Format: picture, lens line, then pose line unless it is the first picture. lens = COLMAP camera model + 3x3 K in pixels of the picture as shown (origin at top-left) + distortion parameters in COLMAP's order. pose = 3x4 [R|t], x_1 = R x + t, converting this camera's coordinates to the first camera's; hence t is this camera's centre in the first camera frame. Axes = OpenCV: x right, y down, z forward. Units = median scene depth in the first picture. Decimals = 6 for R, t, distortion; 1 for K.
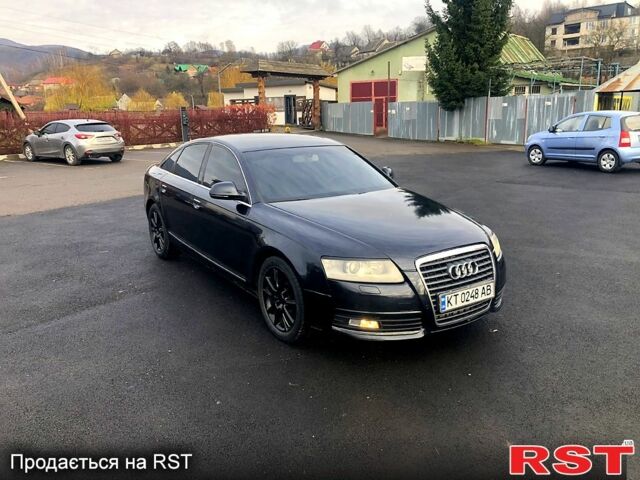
lens RADIAL K [[535.8, 0, 322.7], [0, 535.8, 237.5], [0, 0, 1]] dist [0.034417, -0.008218]
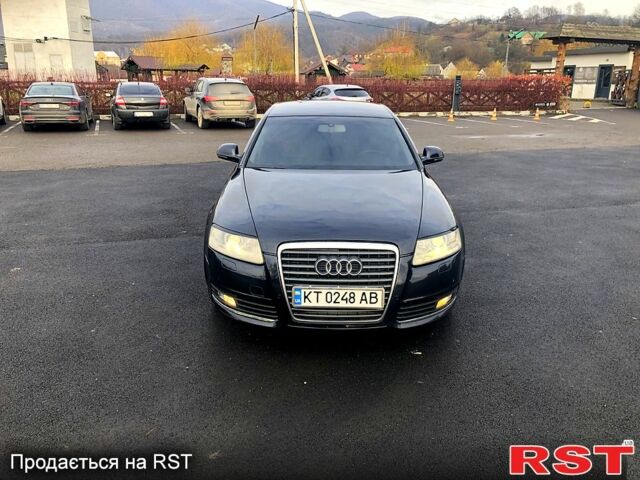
lens RADIAL K [[535.8, 0, 322.7], [0, 535.8, 237.5], [0, 0, 1]] dist [0.034417, -0.008218]
pose [[0.833333, 0.185955, -0.520555, 0.078236], [-0.158343, 0.982558, 0.097510, -0.007566], [0.529607, 0.001167, 0.848242, 0.029598]]
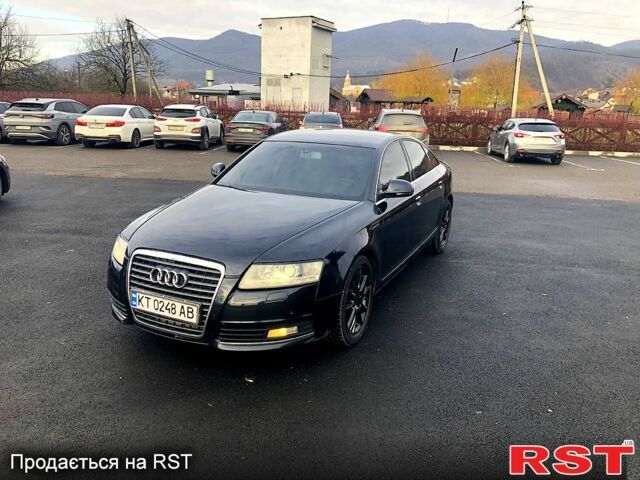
lens RADIAL K [[535.8, 0, 322.7], [0, 535.8, 237.5], [0, 0, 1]] dist [0.034417, -0.008218]
pose [[0.513529, 0.241517, -0.823381, 0.129970], [-0.244385, 0.960997, 0.129465, -0.021465], [0.822535, 0.134738, 0.552523, 0.080960]]
